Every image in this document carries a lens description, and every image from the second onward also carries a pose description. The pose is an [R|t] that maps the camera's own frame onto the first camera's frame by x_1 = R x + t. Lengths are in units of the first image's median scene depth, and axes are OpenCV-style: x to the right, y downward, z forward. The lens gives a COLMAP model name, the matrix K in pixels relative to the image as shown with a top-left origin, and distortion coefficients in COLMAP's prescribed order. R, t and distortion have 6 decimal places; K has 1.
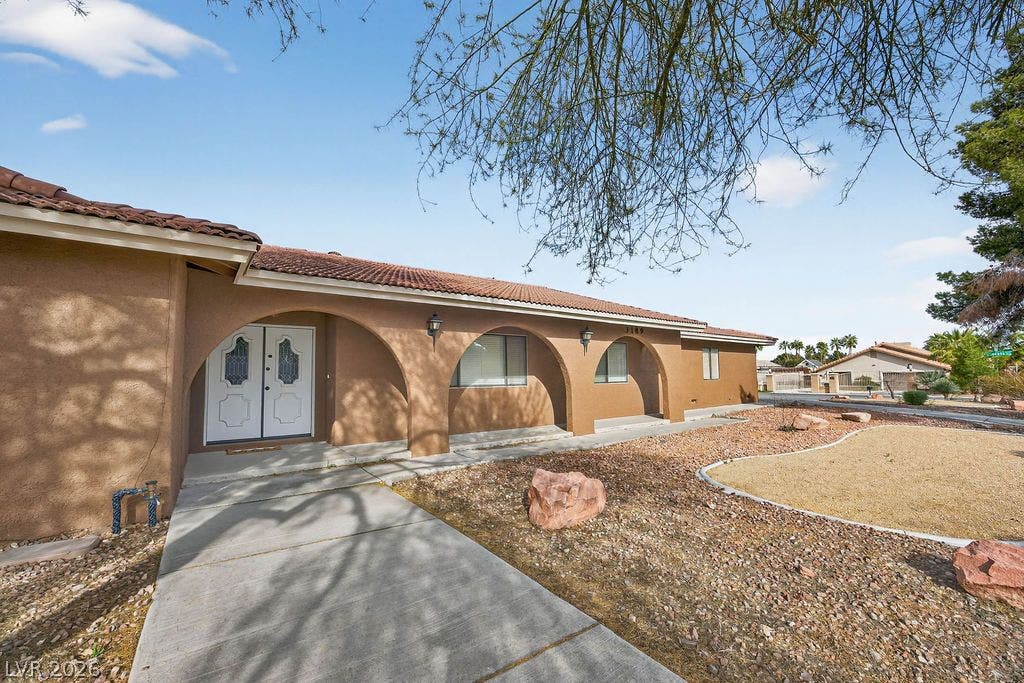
lens RADIAL K [[491.3, 0, 528.0], [0, 491.3, 351.0], [0, 0, 1]] dist [0.024244, 0.000286]
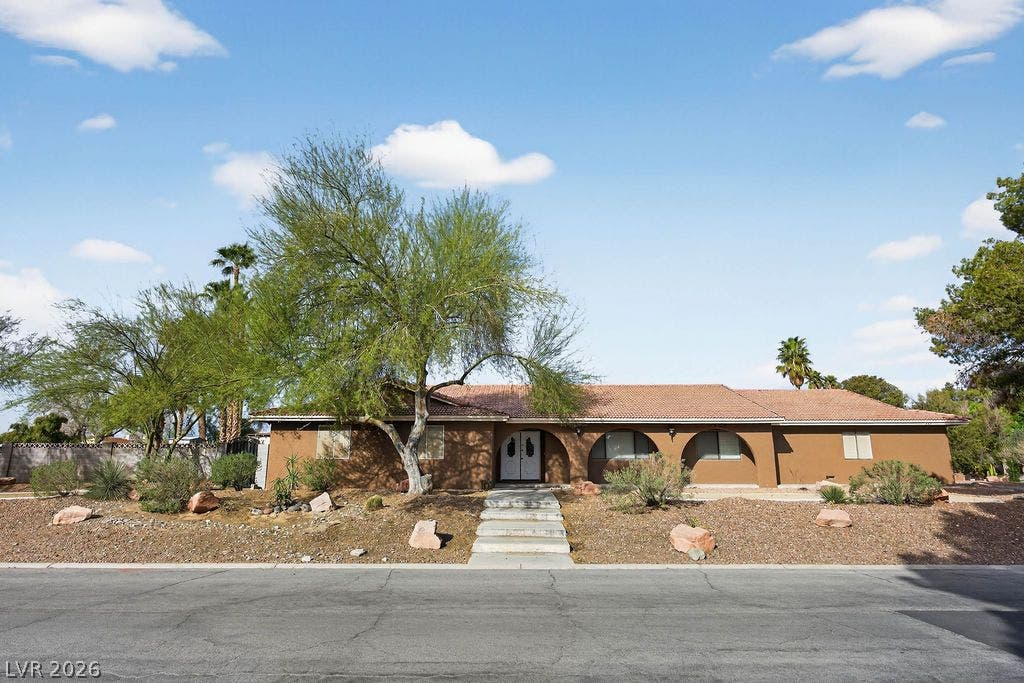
lens RADIAL K [[539.7, 0, 509.3], [0, 539.7, 341.8], [0, 0, 1]] dist [0.010806, -0.001744]
pose [[0.838727, -0.114637, -0.532350, 0.908798], [0.022402, 0.984027, -0.176606, -0.021241], [0.544092, 0.136198, 0.827898, -1.319691]]
